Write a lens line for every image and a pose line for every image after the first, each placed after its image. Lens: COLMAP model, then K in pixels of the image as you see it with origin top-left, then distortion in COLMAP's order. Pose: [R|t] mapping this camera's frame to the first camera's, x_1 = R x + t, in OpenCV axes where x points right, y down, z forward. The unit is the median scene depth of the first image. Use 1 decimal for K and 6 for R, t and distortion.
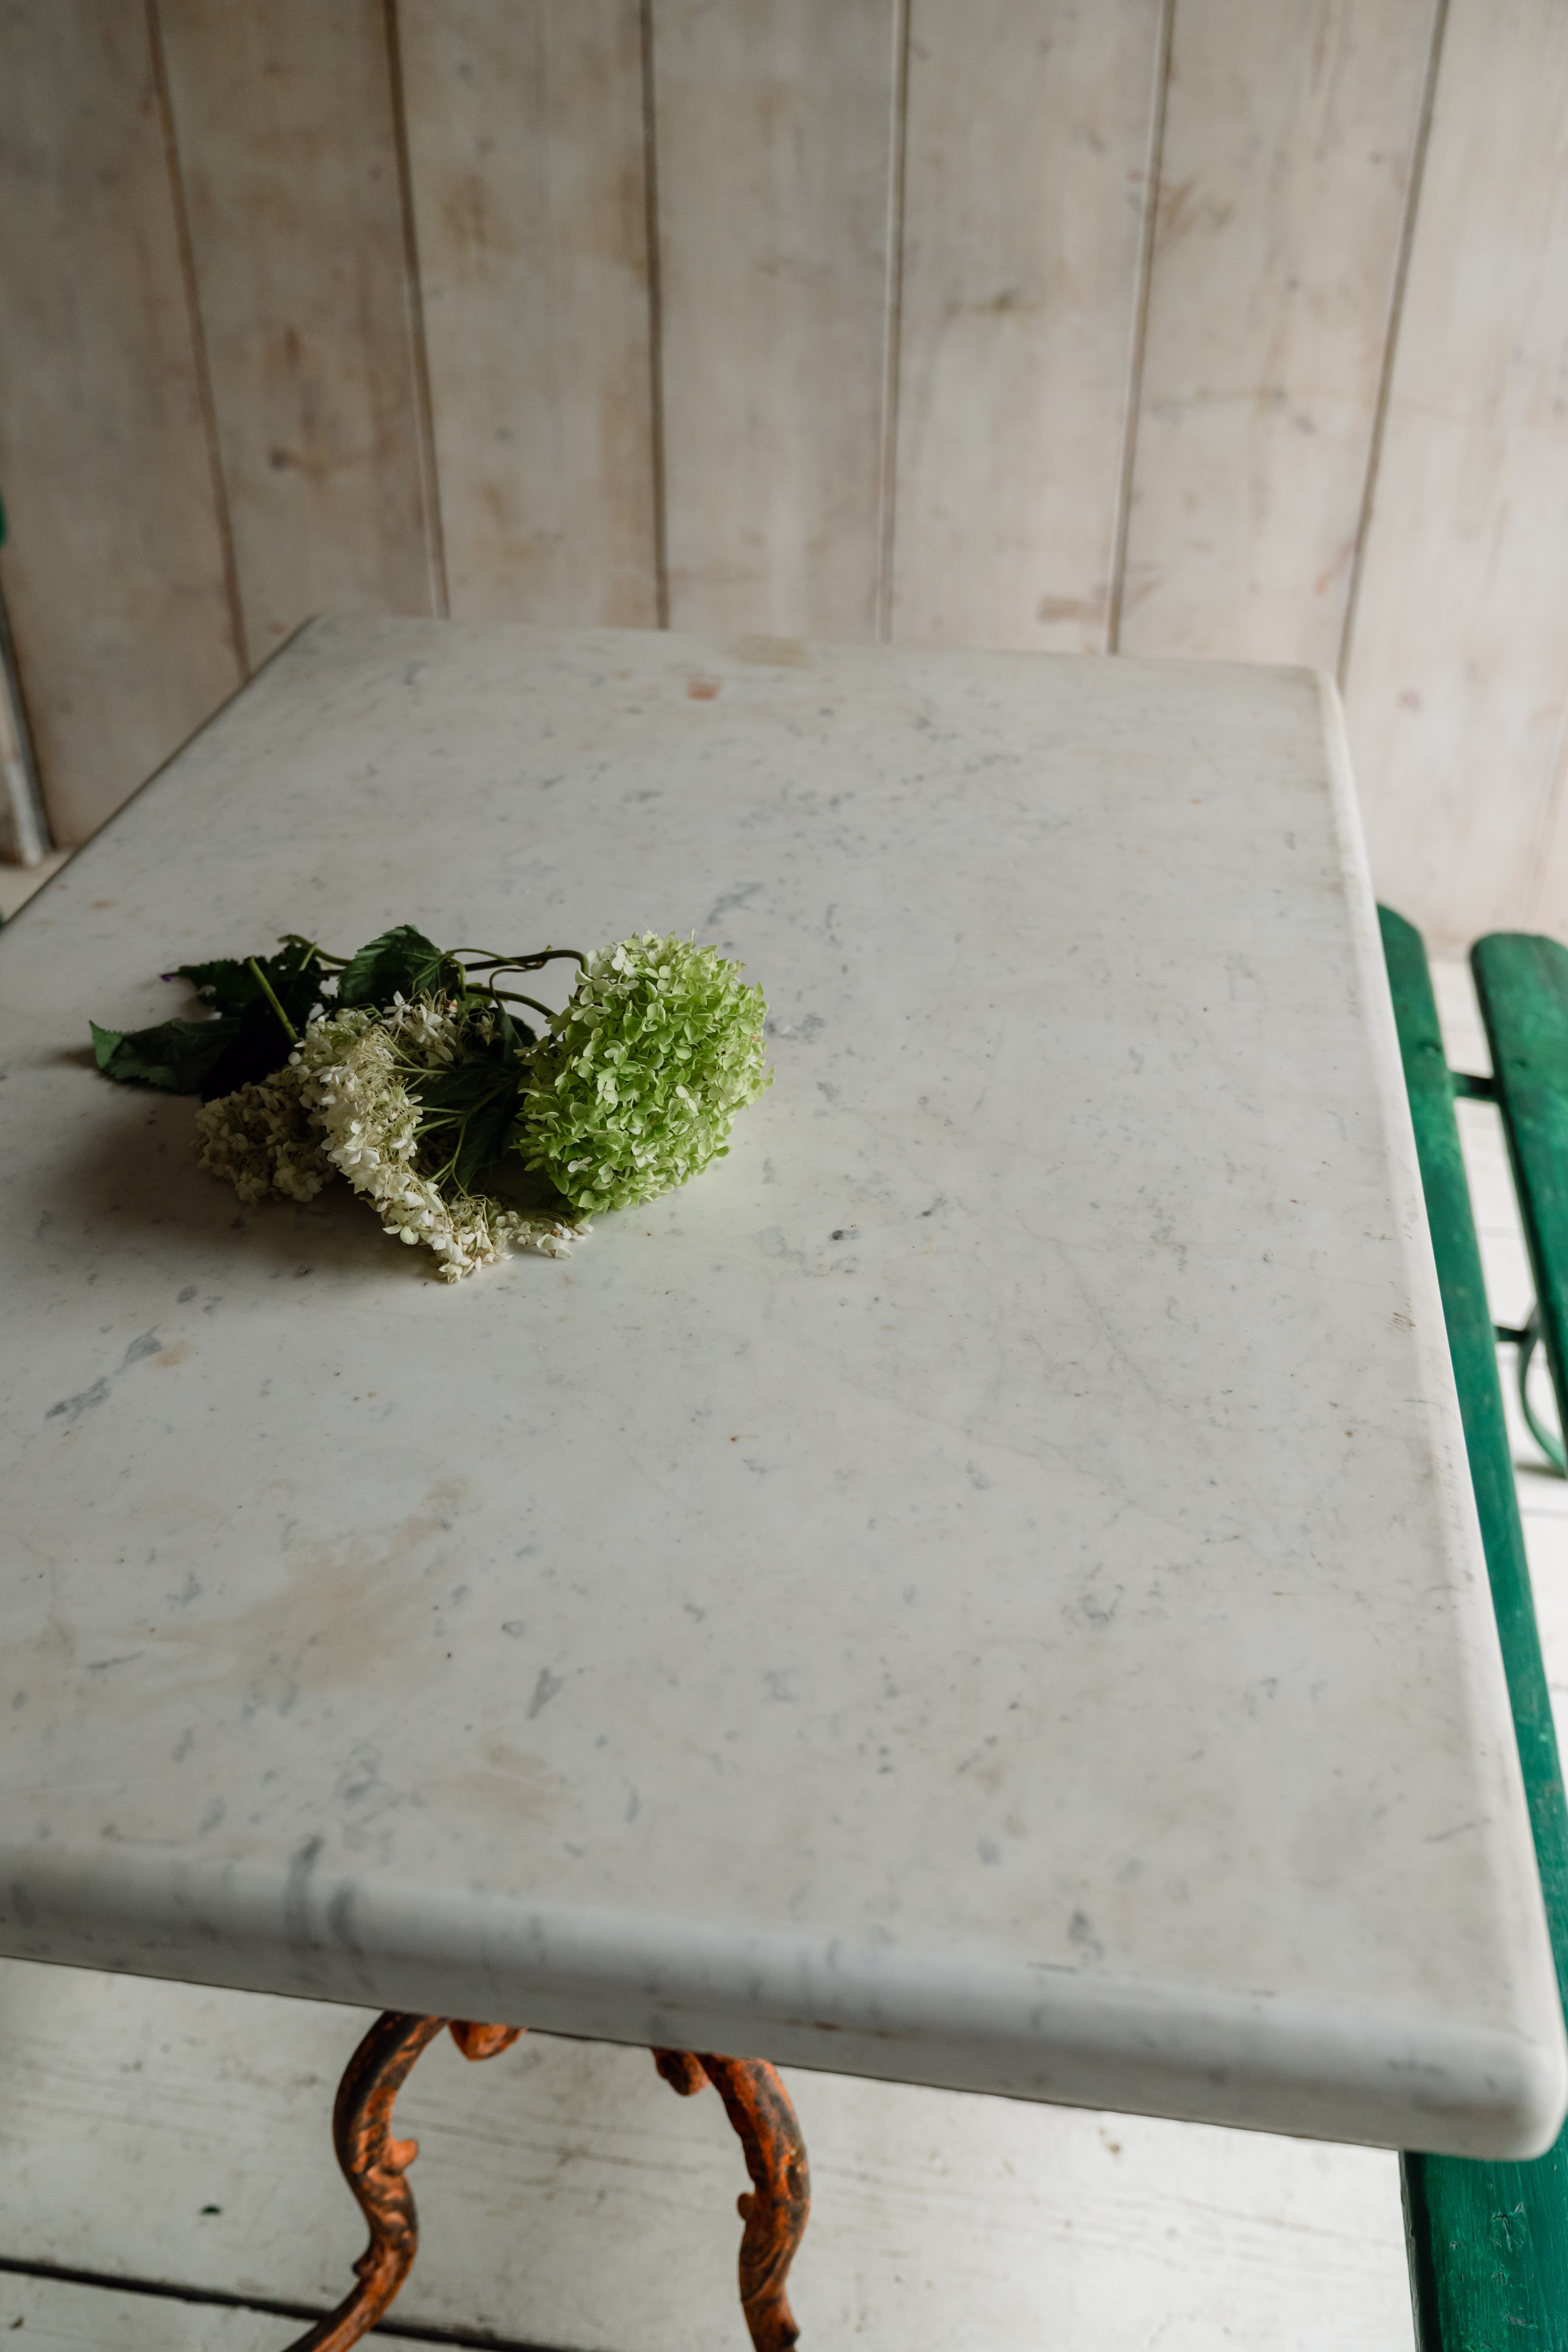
lens RADIAL K [[2163.1, 0, 774.0], [0, 2163.1, 1173.1], [0, 0, 1]] dist [-0.001000, 0.000000]
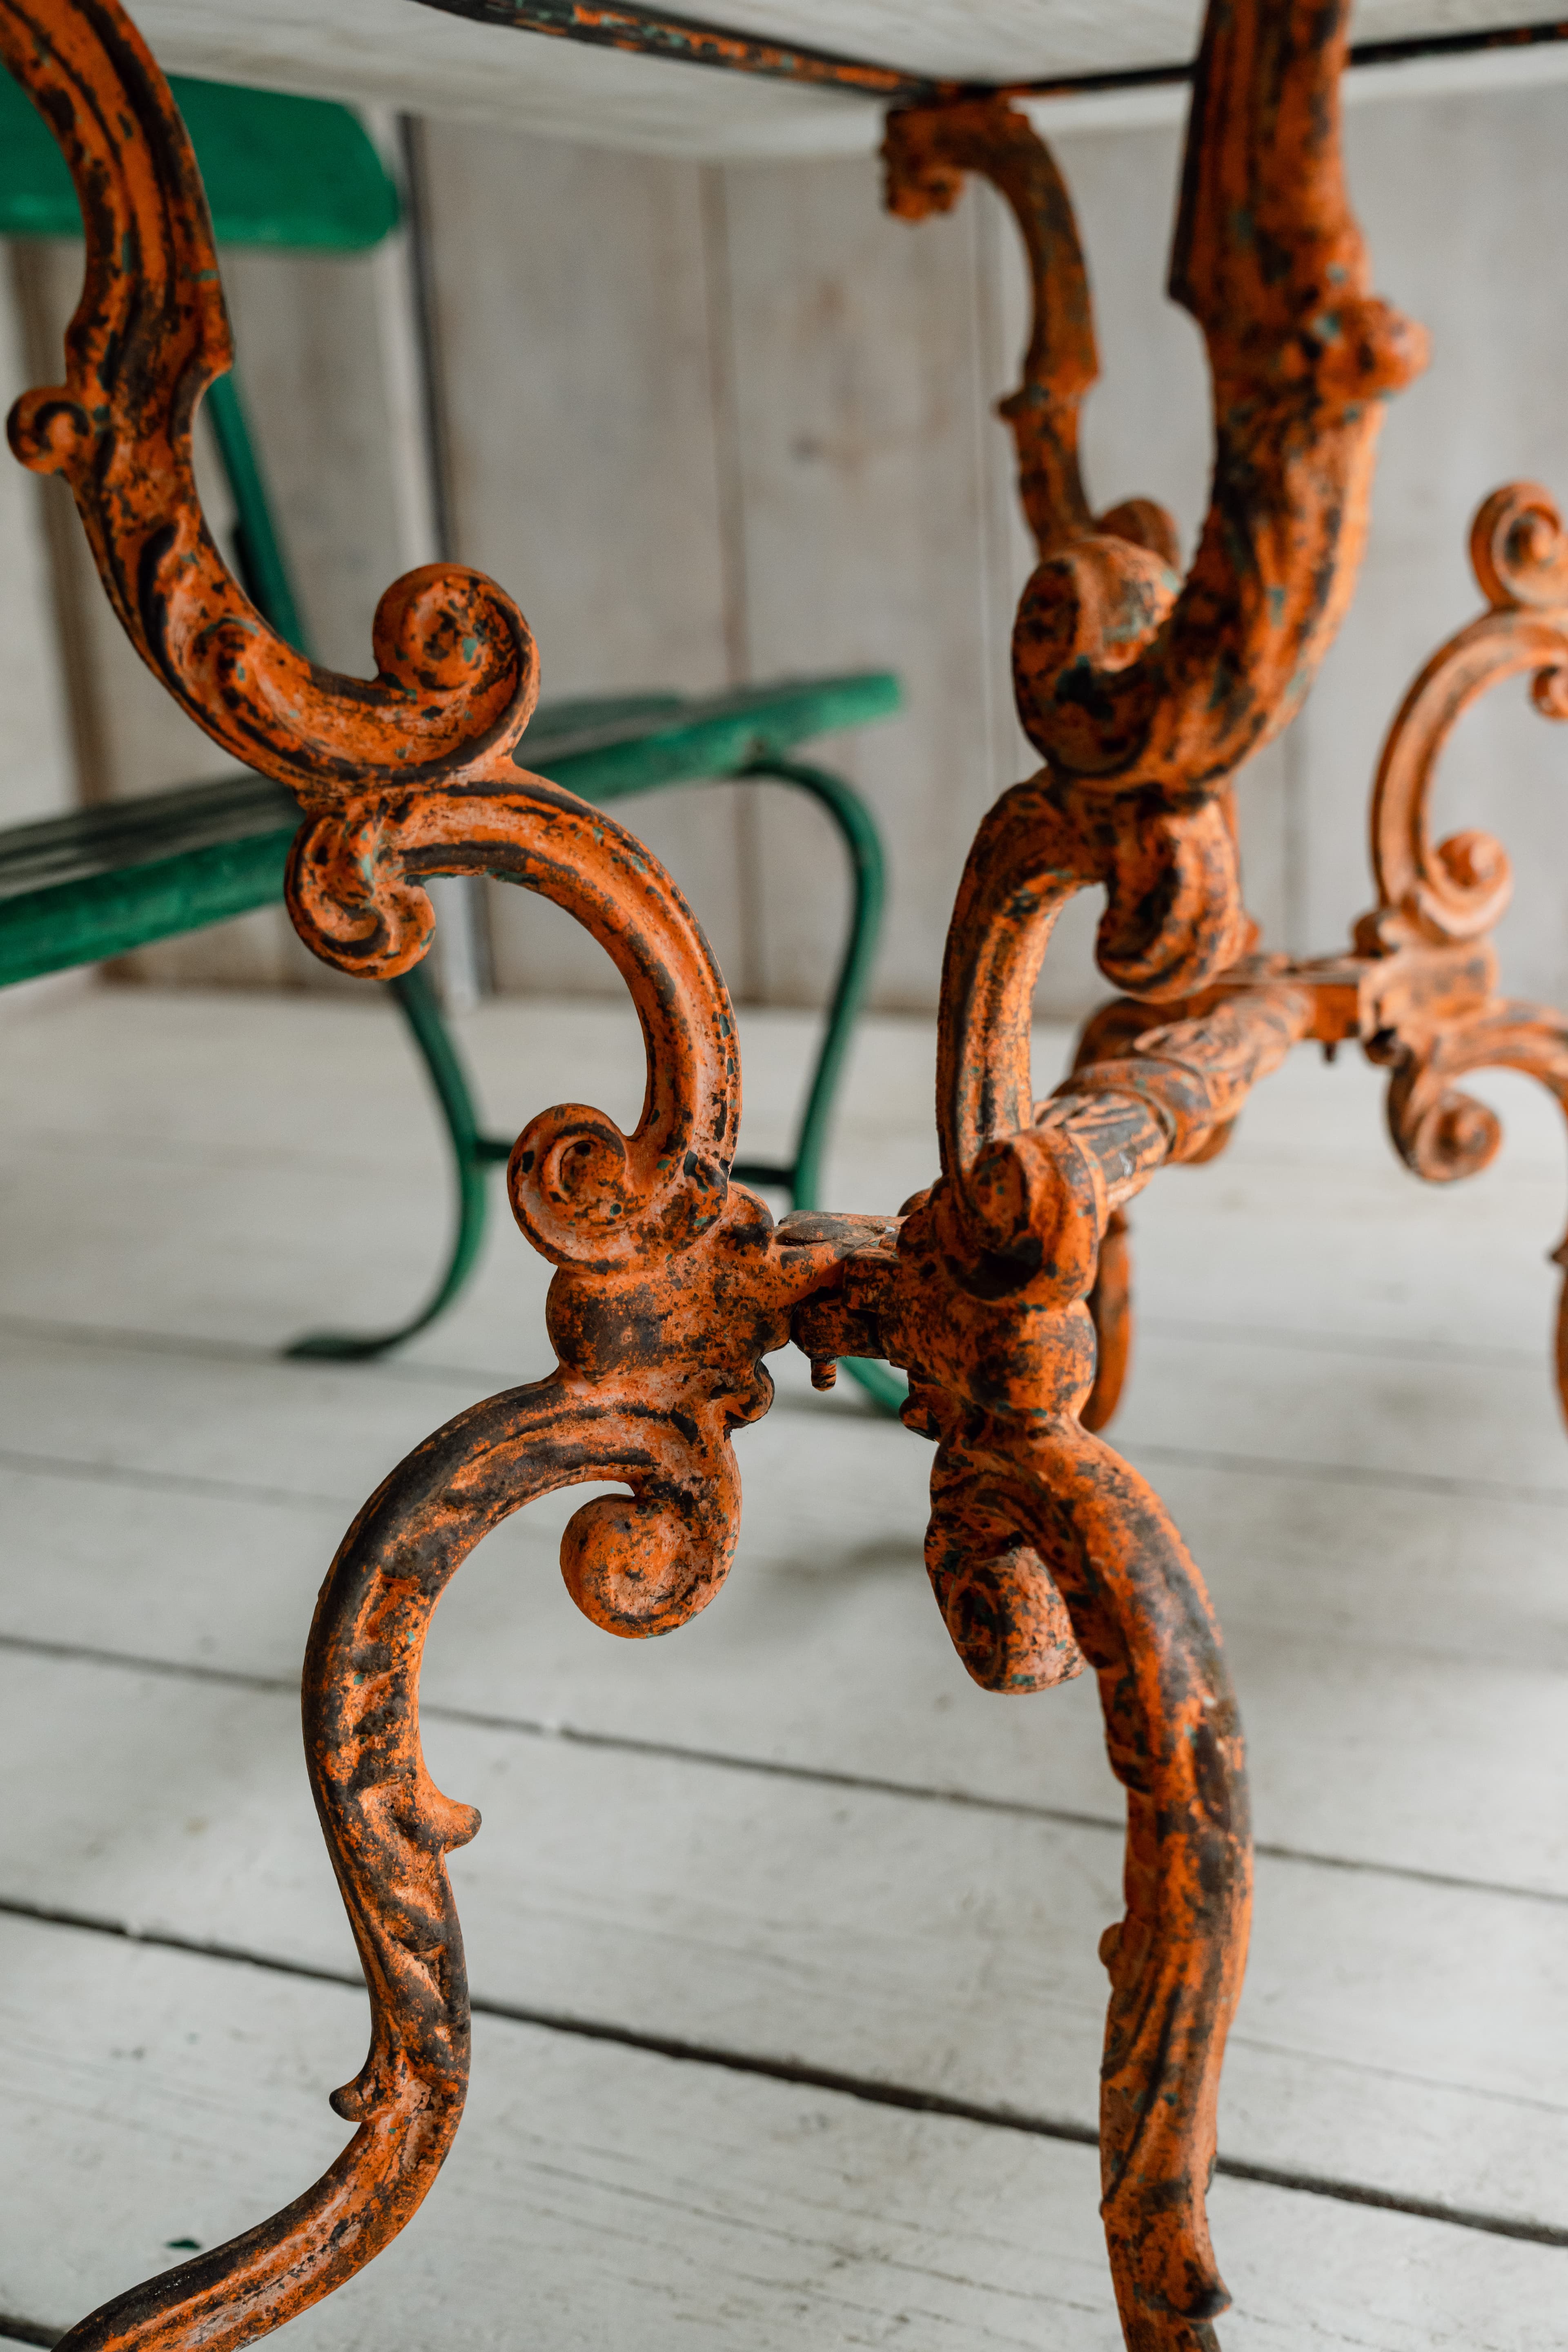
lens RADIAL K [[2755.8, 0, 785.0], [0, 2755.8, 1169.6], [0, 0, 1]] dist [0.000320, 0.000000]
pose [[0.965220, 0.019293, -0.260727, 0.070338], [-0.097213, 0.952252, -0.289424, 0.515591], [0.242694, 0.304704, 0.921008, 0.411067]]
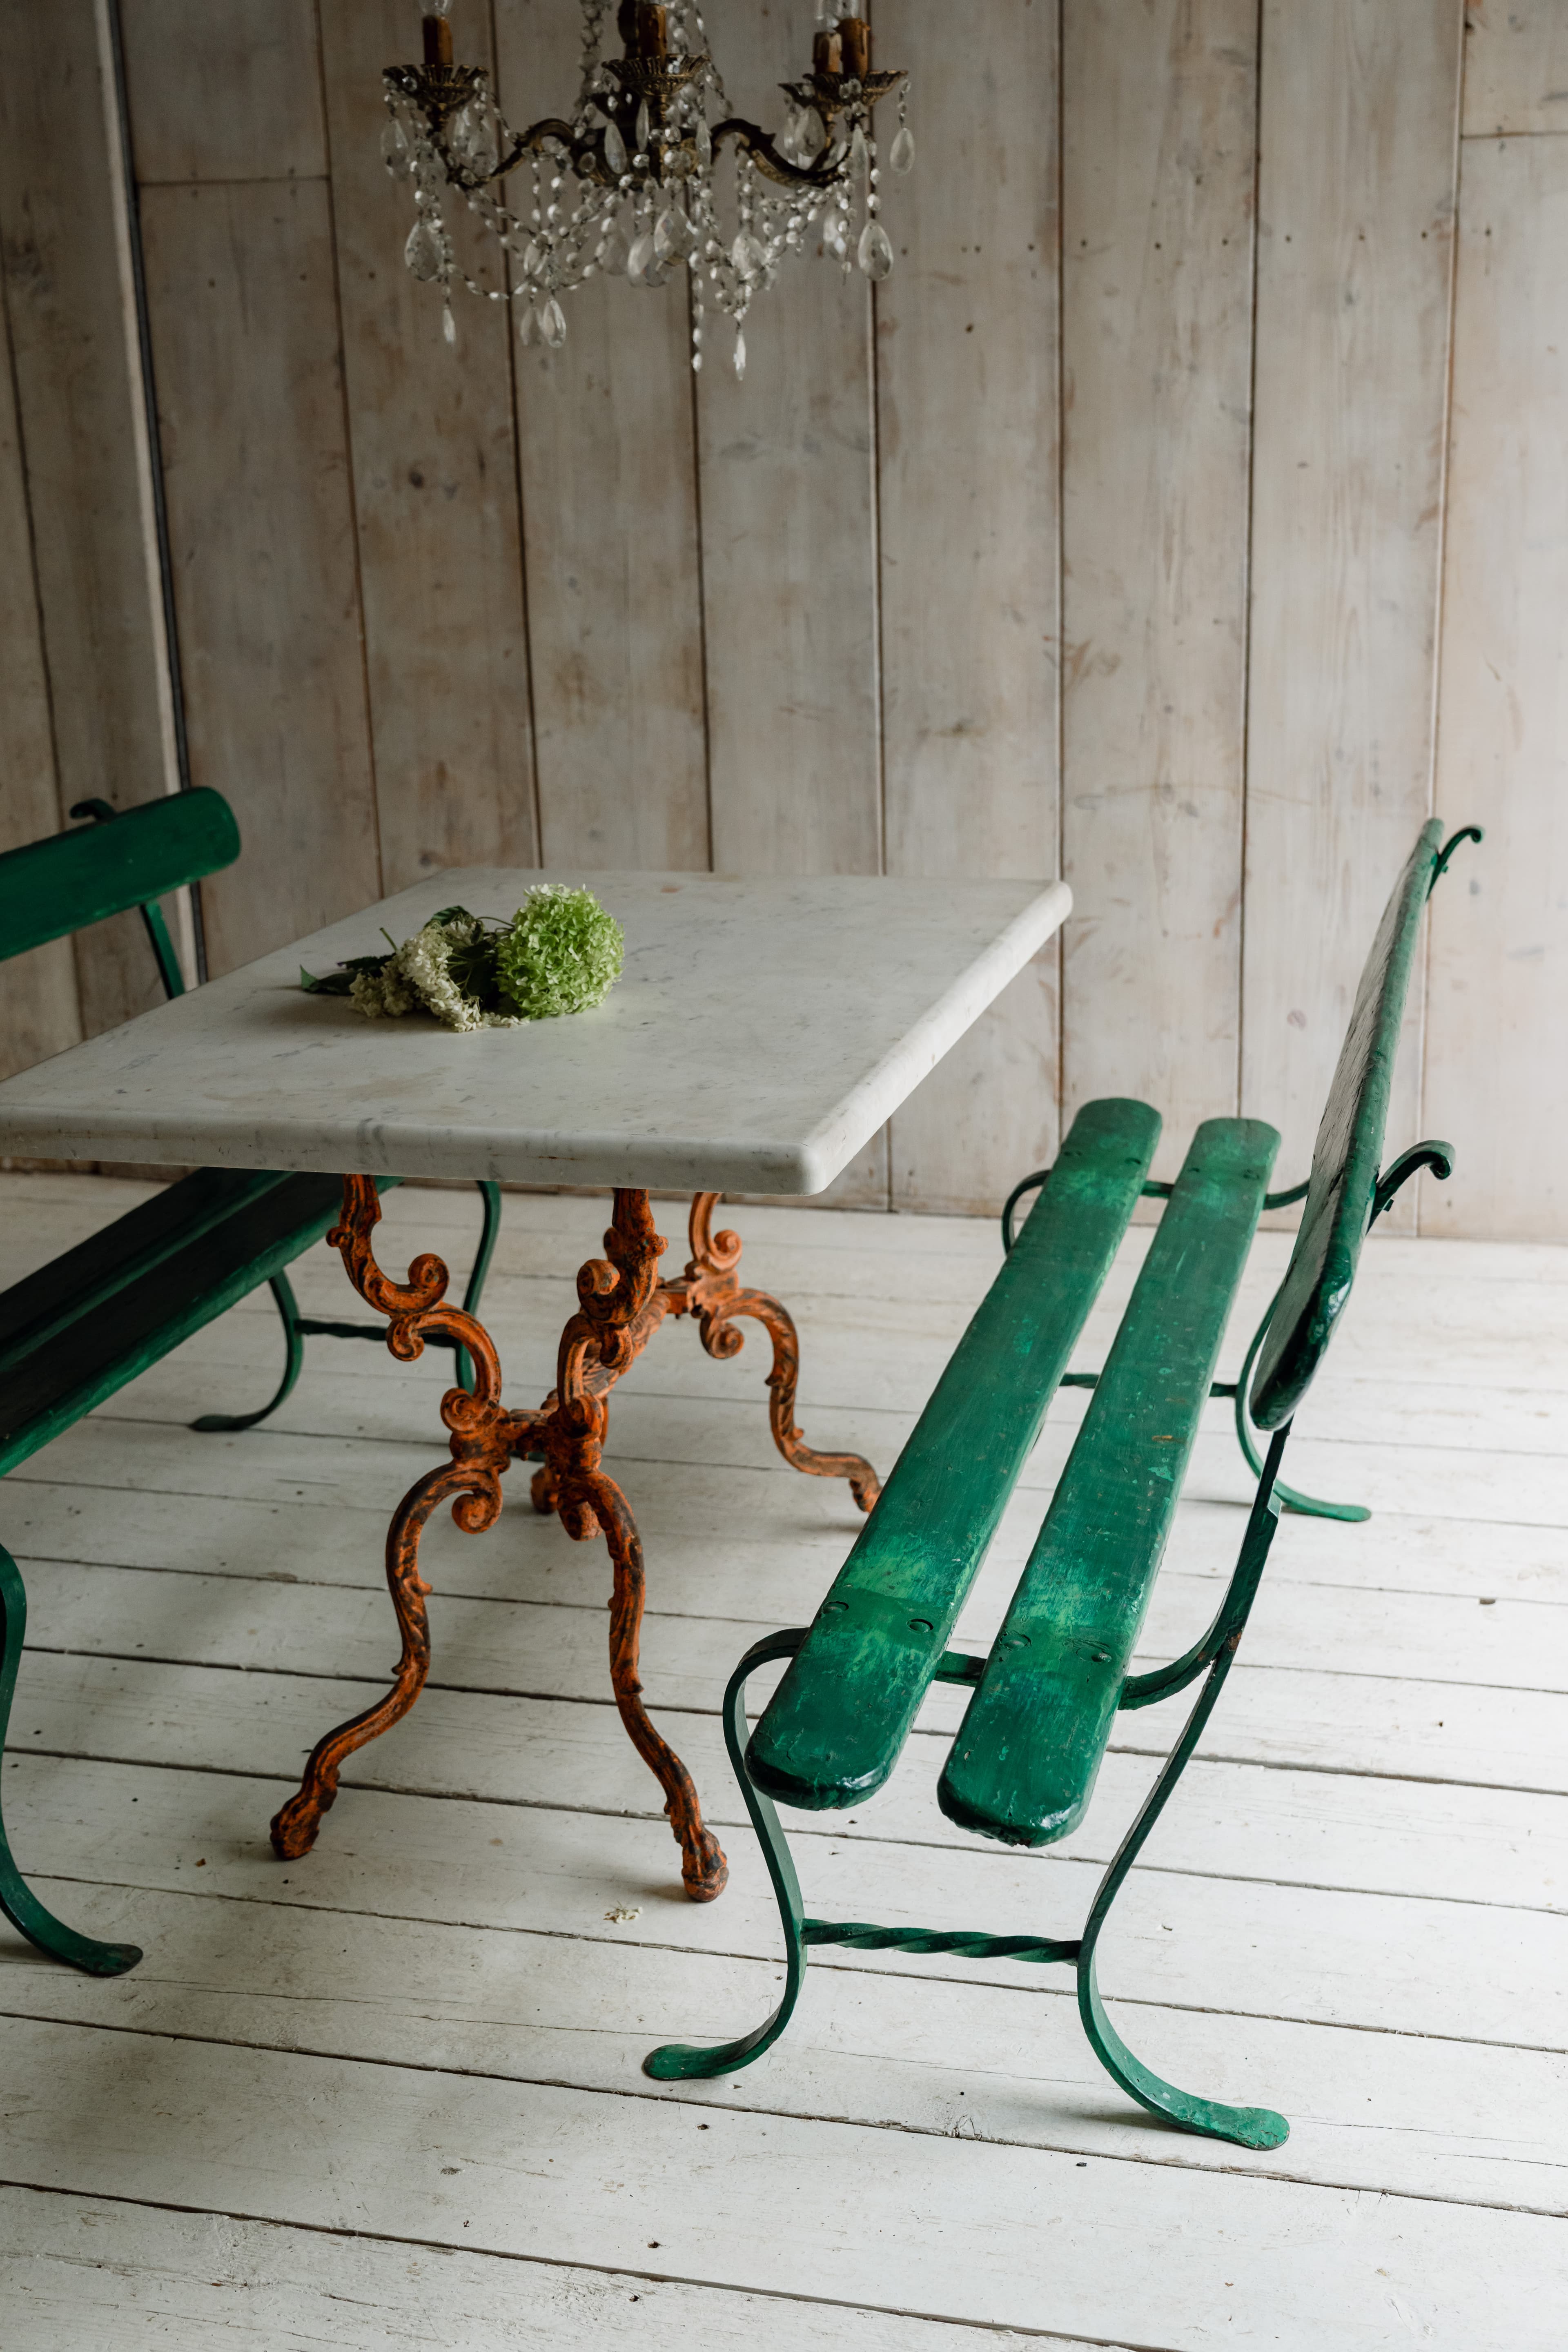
lens RADIAL K [[2755.8, 0, 767.4], [0, 2755.8, 1186.8], [0, 0, 1]] dist [0.000320, 0.000000]
pose [[0.994937, -0.003032, -0.100453, 0.359910], [-0.025163, 0.960191, -0.278209, 0.803732], [0.097297, 0.279328, 0.955253, -1.307440]]
